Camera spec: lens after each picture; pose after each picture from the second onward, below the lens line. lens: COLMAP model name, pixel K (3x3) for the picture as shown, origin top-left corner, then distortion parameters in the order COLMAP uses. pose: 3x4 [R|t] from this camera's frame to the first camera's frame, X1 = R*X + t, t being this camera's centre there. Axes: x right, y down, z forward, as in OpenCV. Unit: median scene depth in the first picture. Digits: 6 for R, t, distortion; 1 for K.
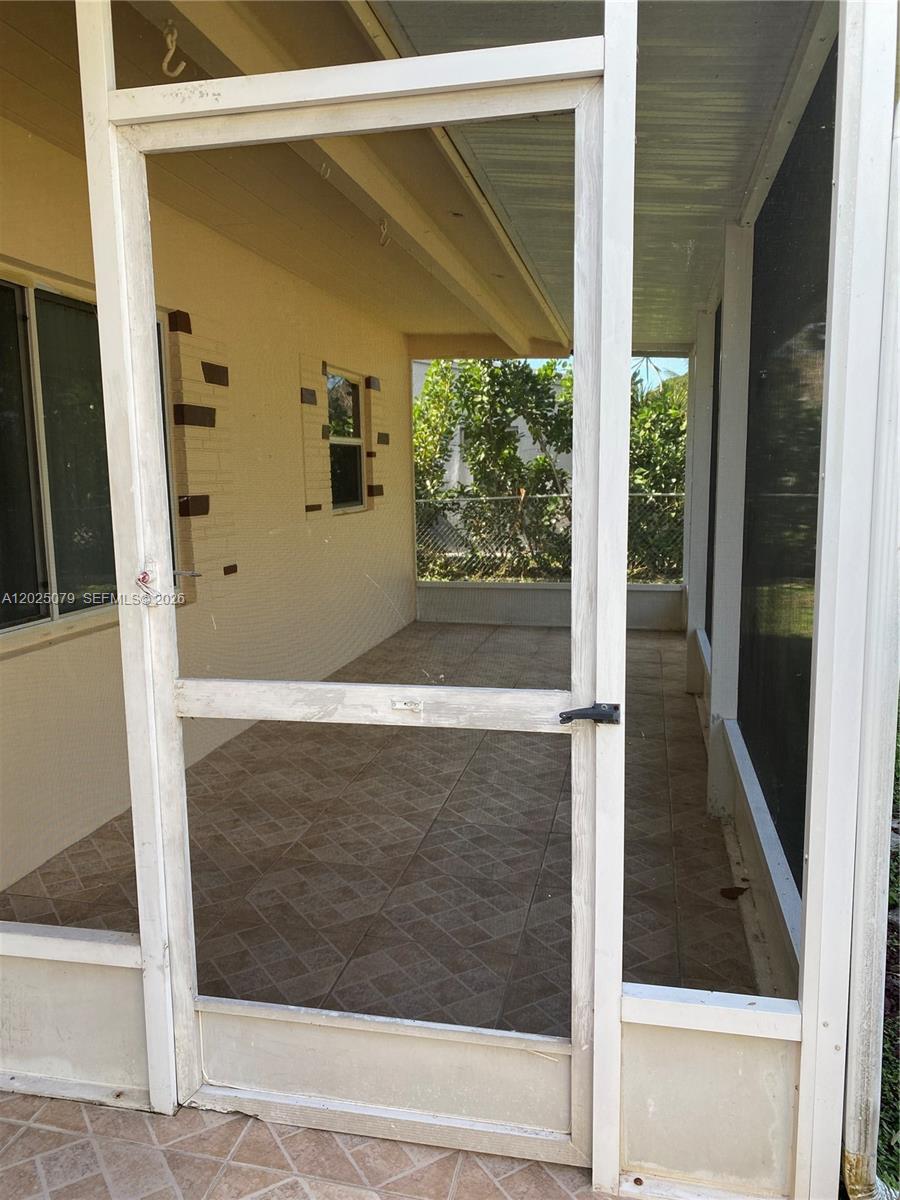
lens RADIAL K [[922.1, 0, 453.0], [0, 922.1, 612.1], [0, 0, 1]] dist [0.038896, -0.040659]
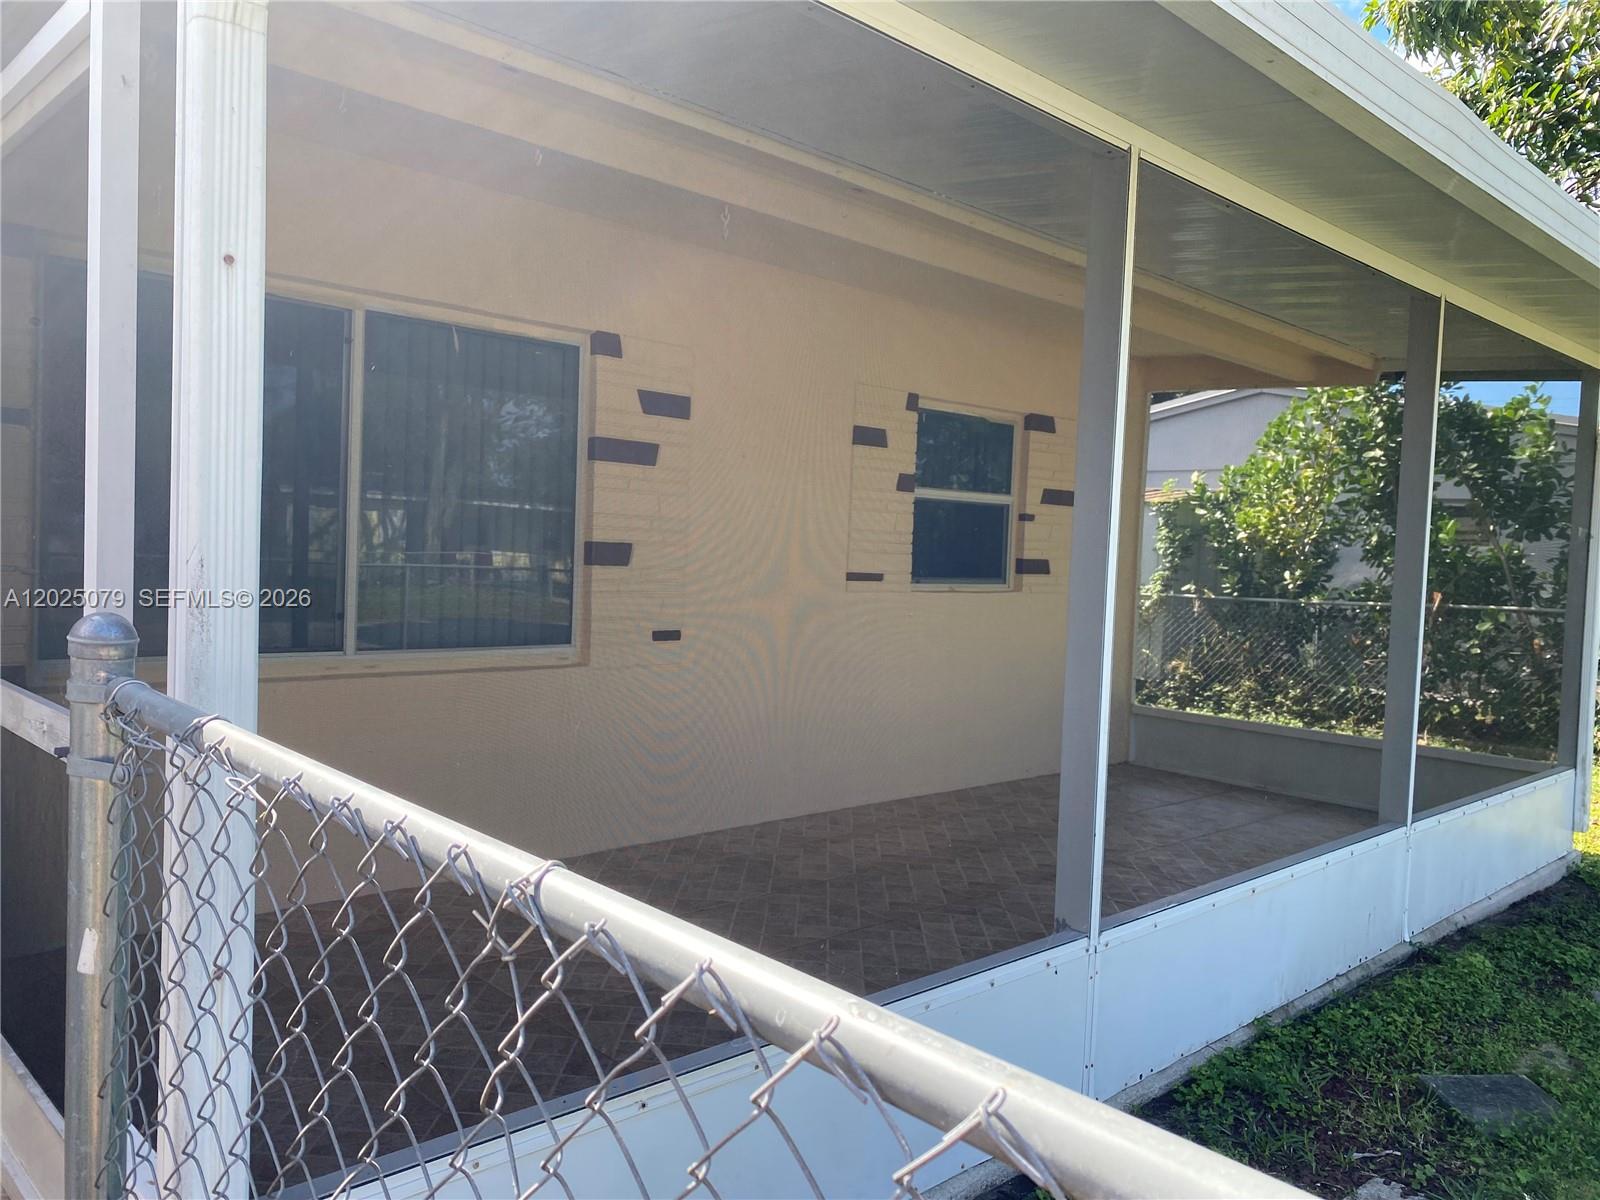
lens RADIAL K [[1229.5, 0, 795.5], [0, 1229.5, 591.8], [0, 0, 1]] dist [0.038896, -0.040659]
pose [[0.823887, 0.071483, -0.562228, 0.591352], [-0.140300, 0.986862, -0.080124, -0.016175], [0.549114, 0.144893, 0.823091, 0.194097]]
